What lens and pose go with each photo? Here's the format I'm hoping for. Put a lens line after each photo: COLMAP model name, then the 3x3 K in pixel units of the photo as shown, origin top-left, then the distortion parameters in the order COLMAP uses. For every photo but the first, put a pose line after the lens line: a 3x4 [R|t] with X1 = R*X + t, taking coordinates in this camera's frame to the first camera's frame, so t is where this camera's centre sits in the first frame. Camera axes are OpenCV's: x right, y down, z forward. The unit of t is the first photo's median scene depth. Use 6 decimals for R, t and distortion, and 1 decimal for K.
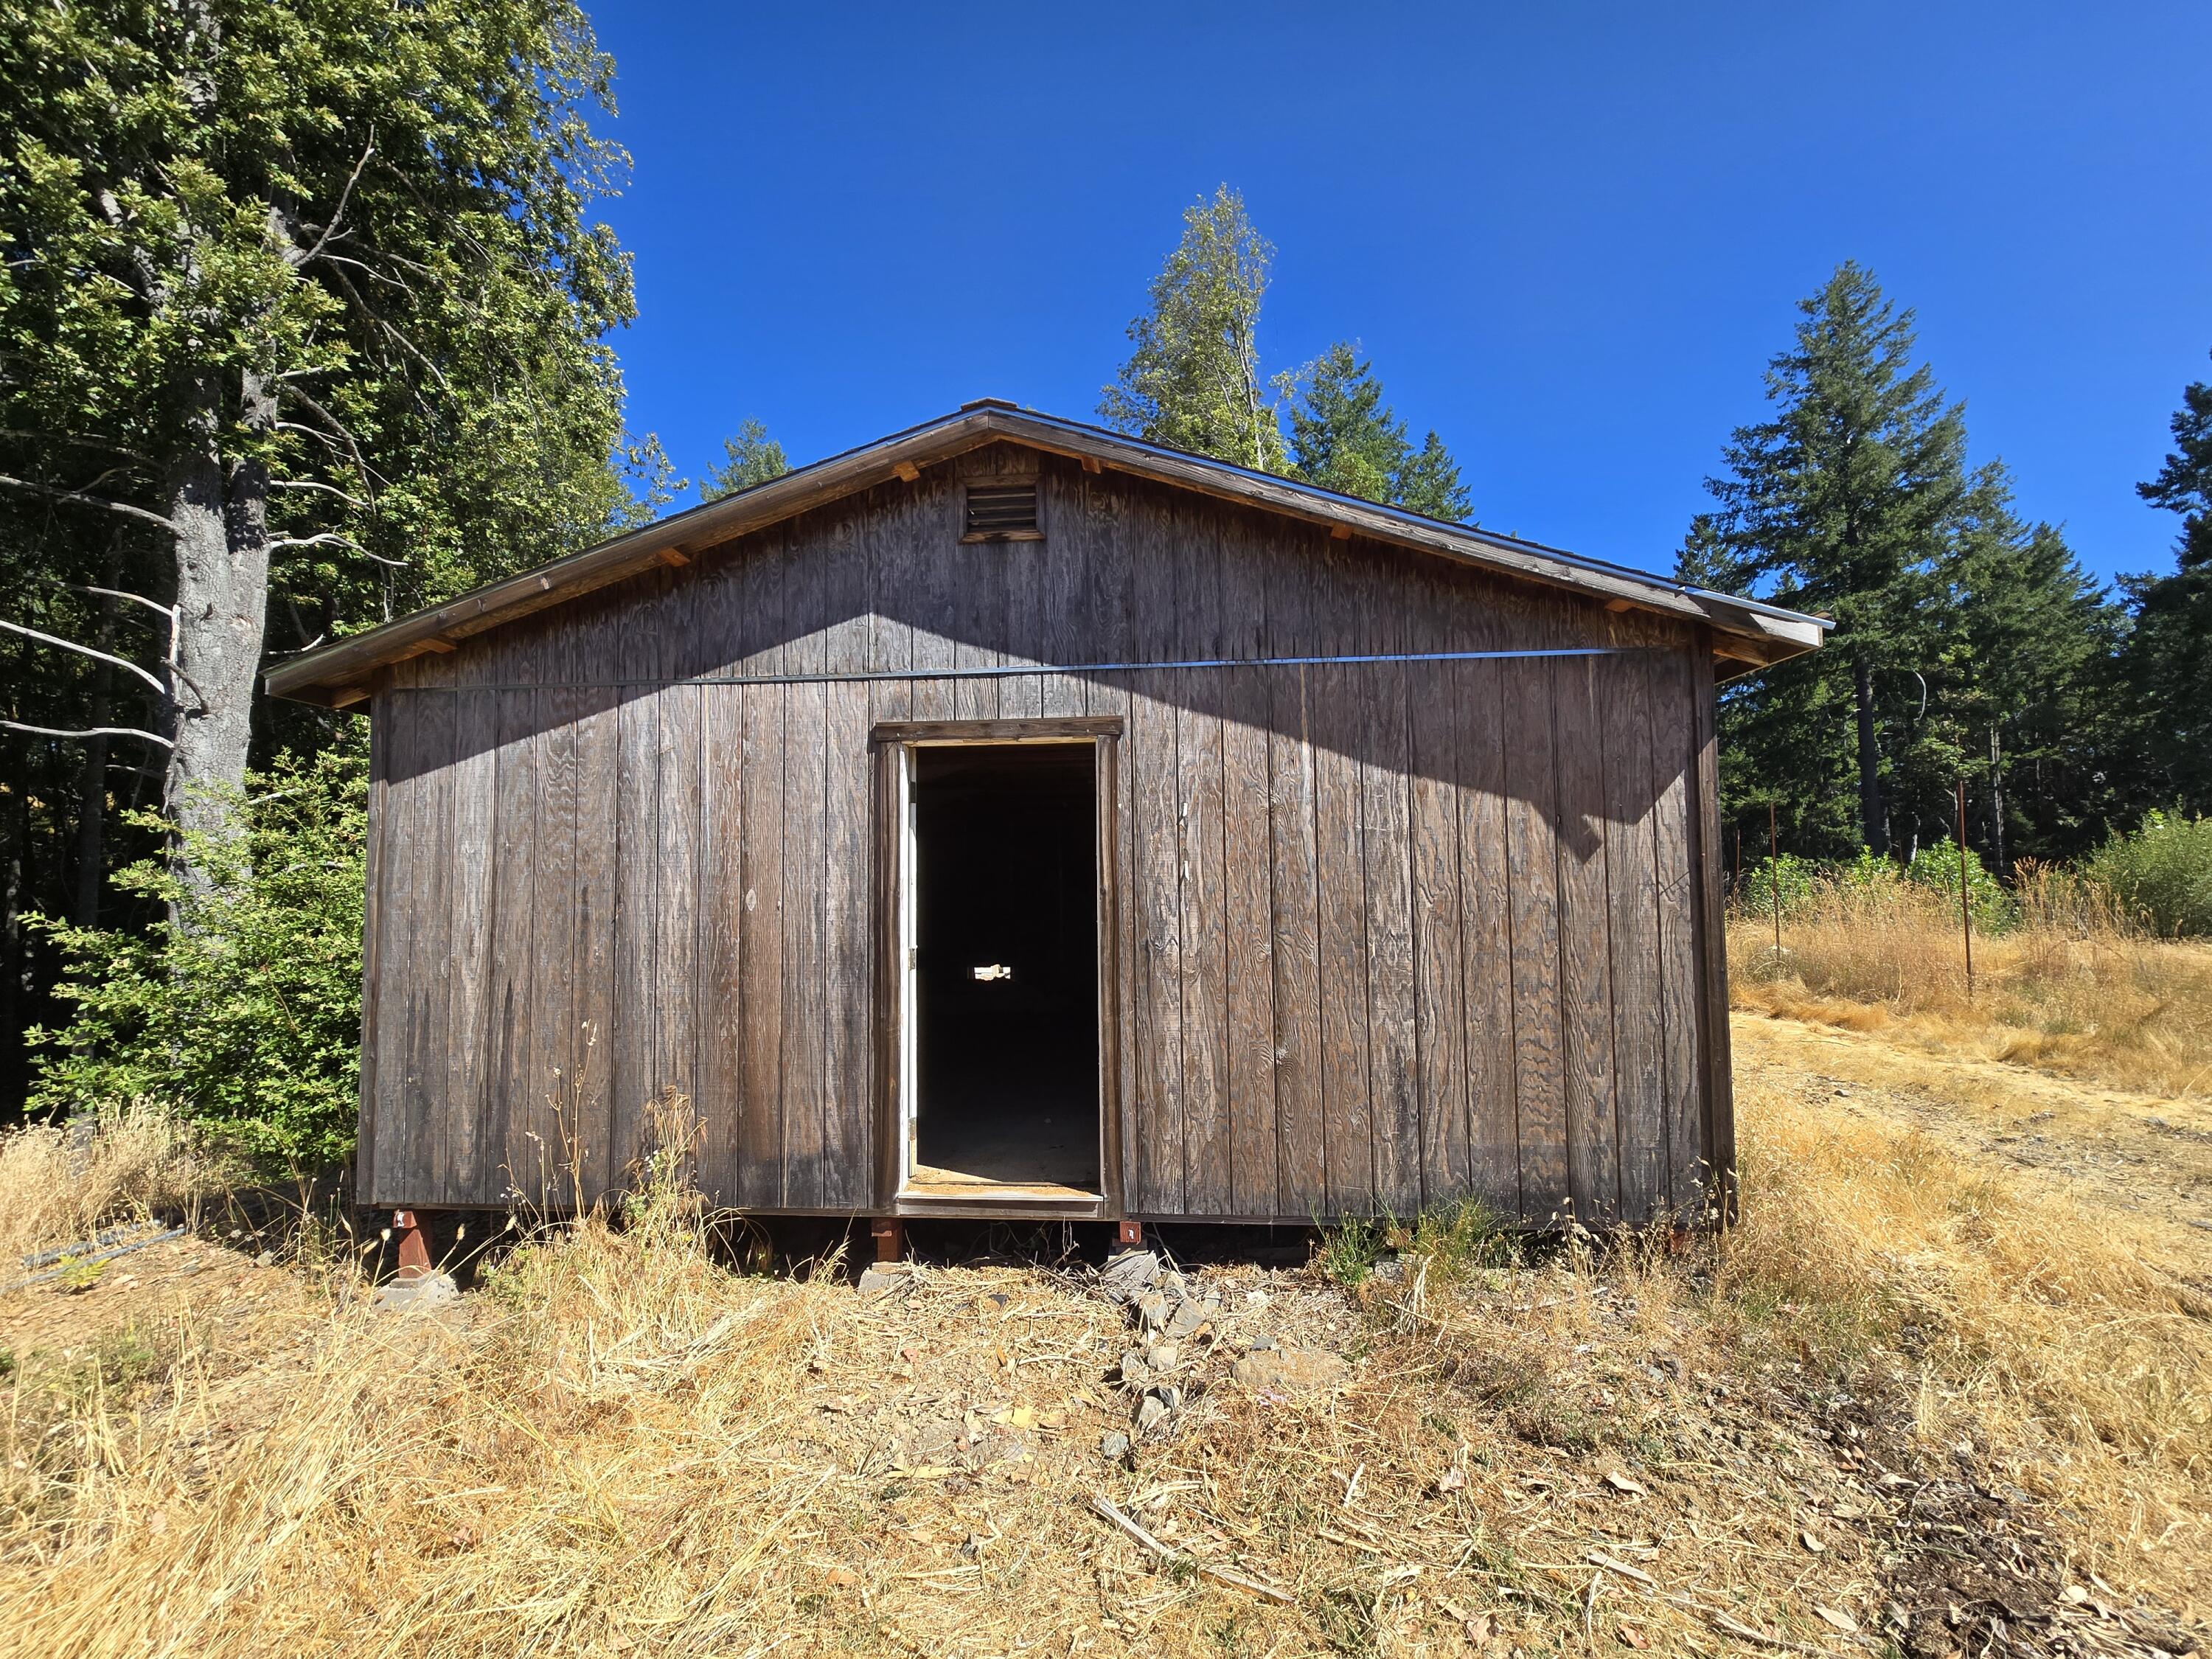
lens RADIAL K [[891.7, 0, 1106.7], [0, 891.7, 832.7], [0, 0, 1]] dist [0.000796, 0.000075]
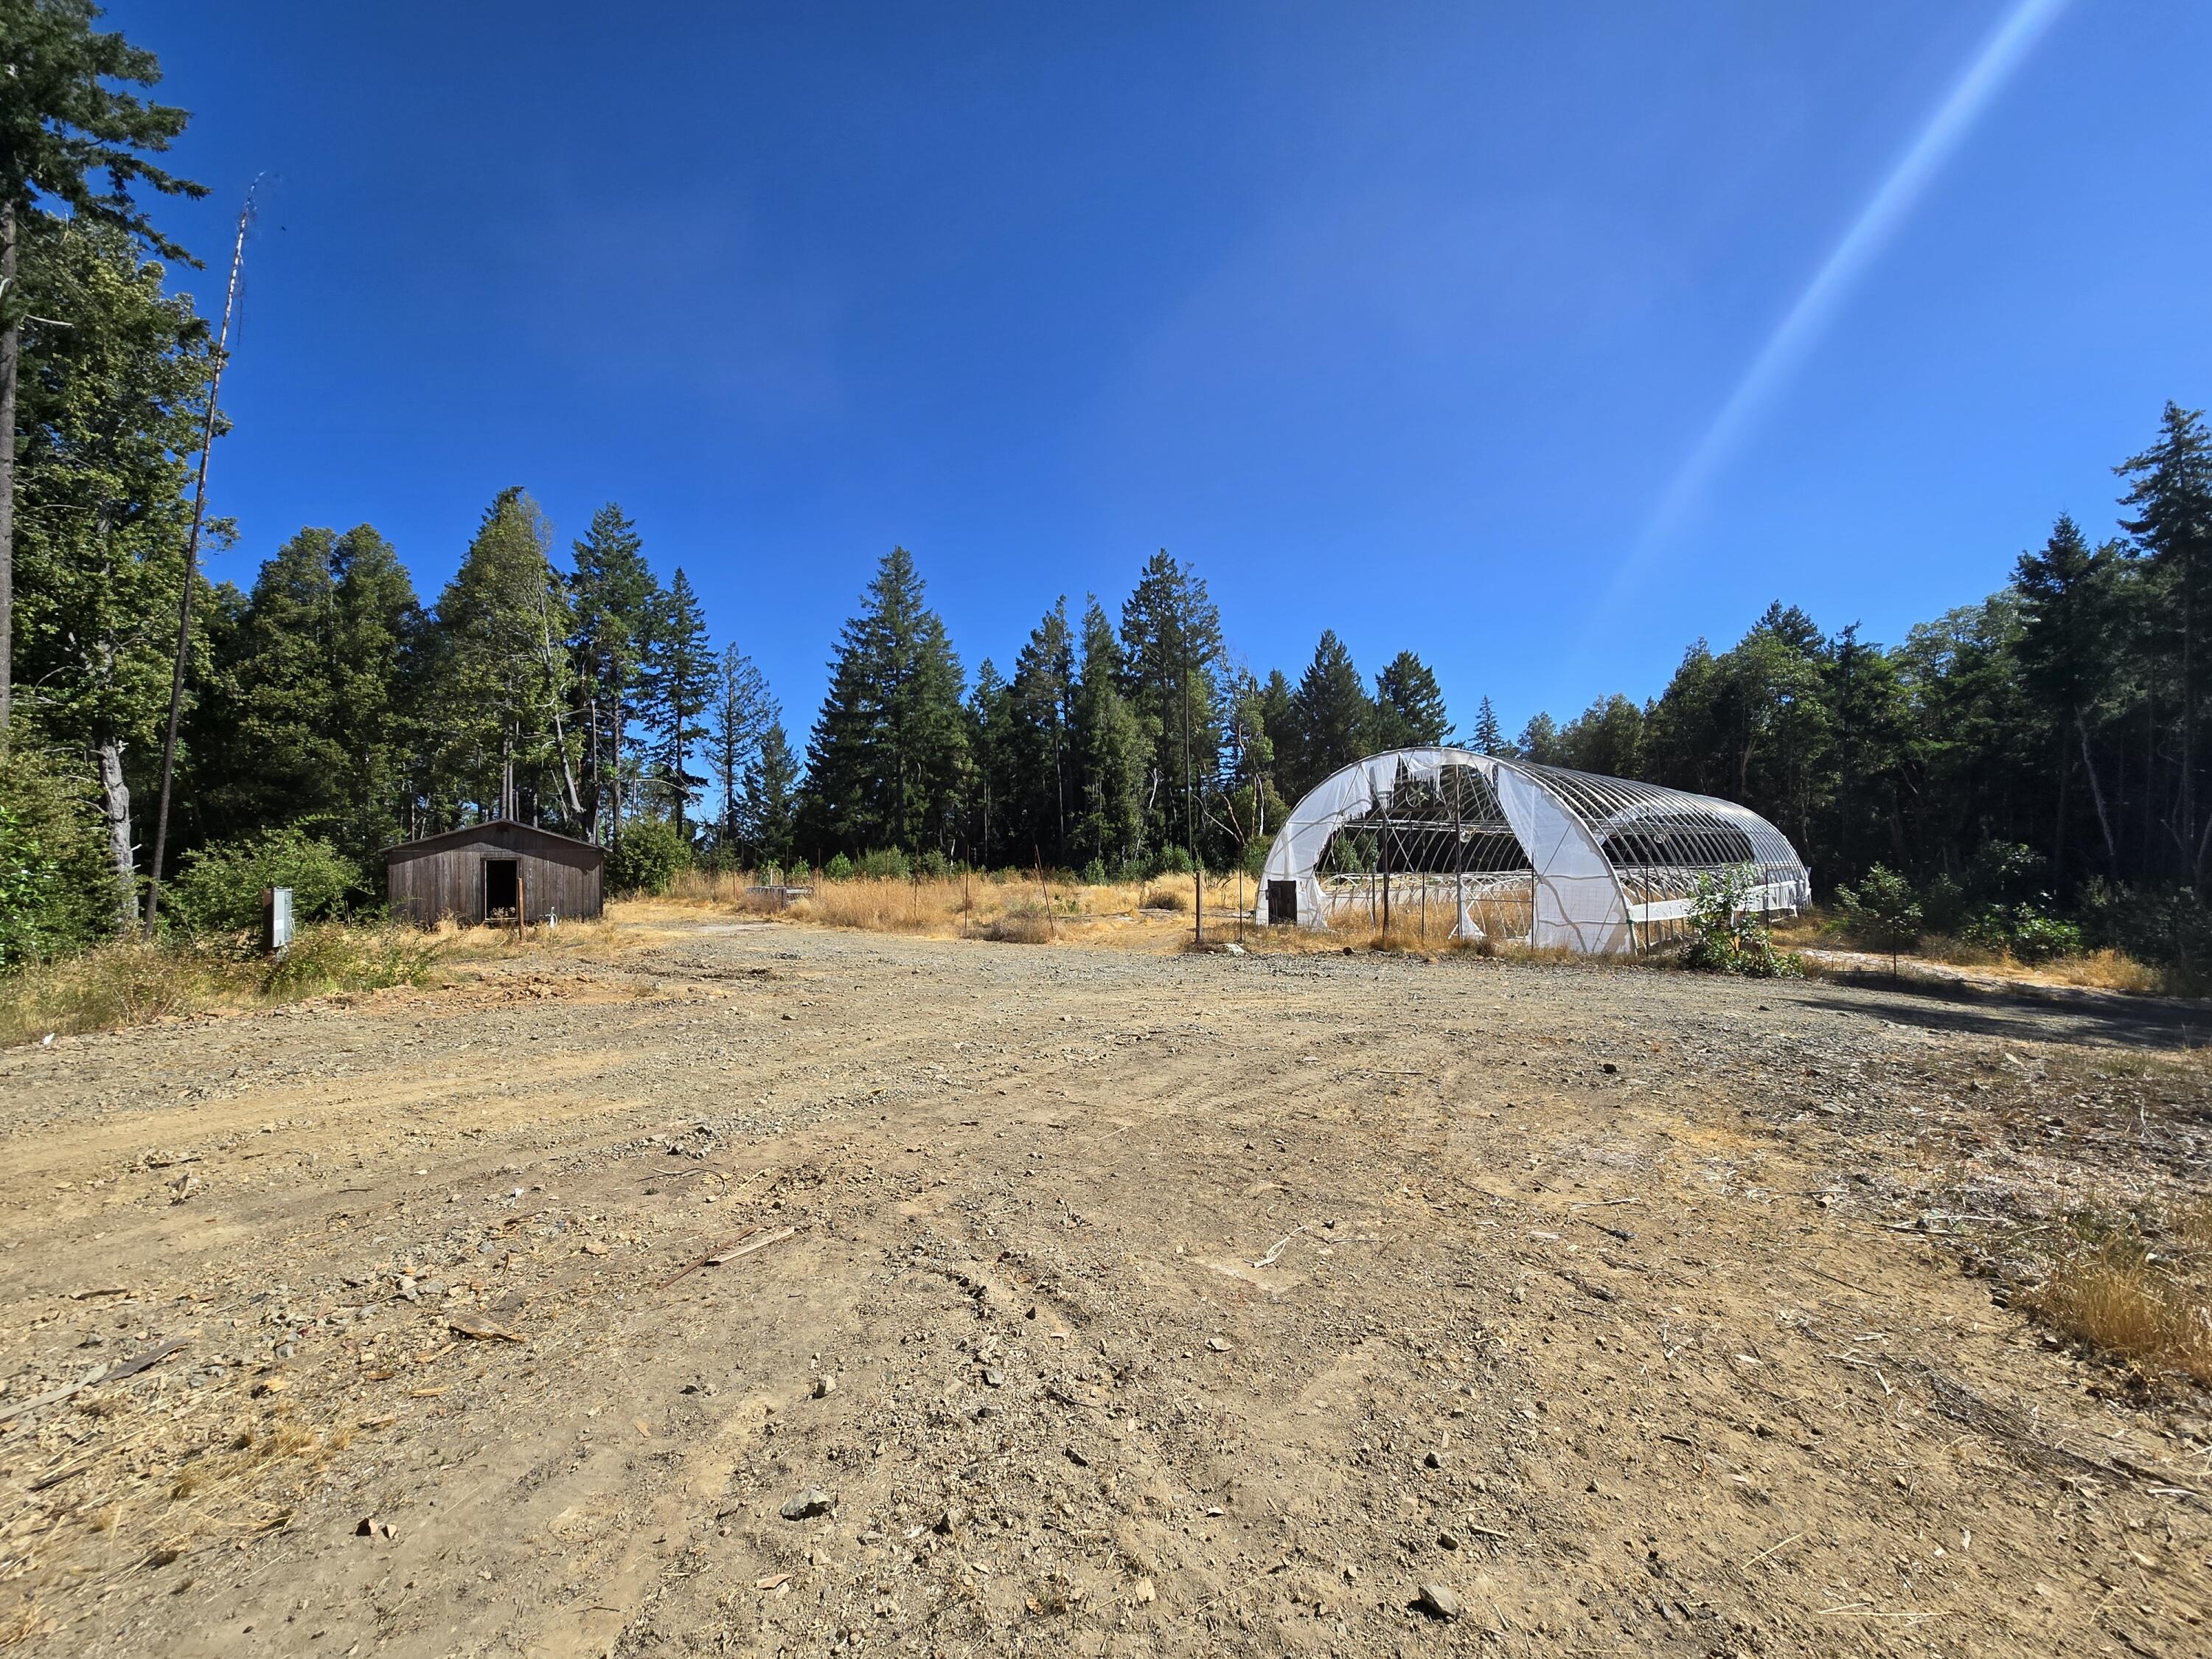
lens RADIAL K [[890.4, 0, 1104.0], [0, 890.4, 843.1], [0, 0, 1]] dist [-0.000034, -0.000030]
pose [[0.742493, 0.012435, 0.669738, -1.338596], [-0.043249, 0.998631, 0.029406, -0.662090], [-0.668456, -0.050800, 0.742015, -7.732207]]
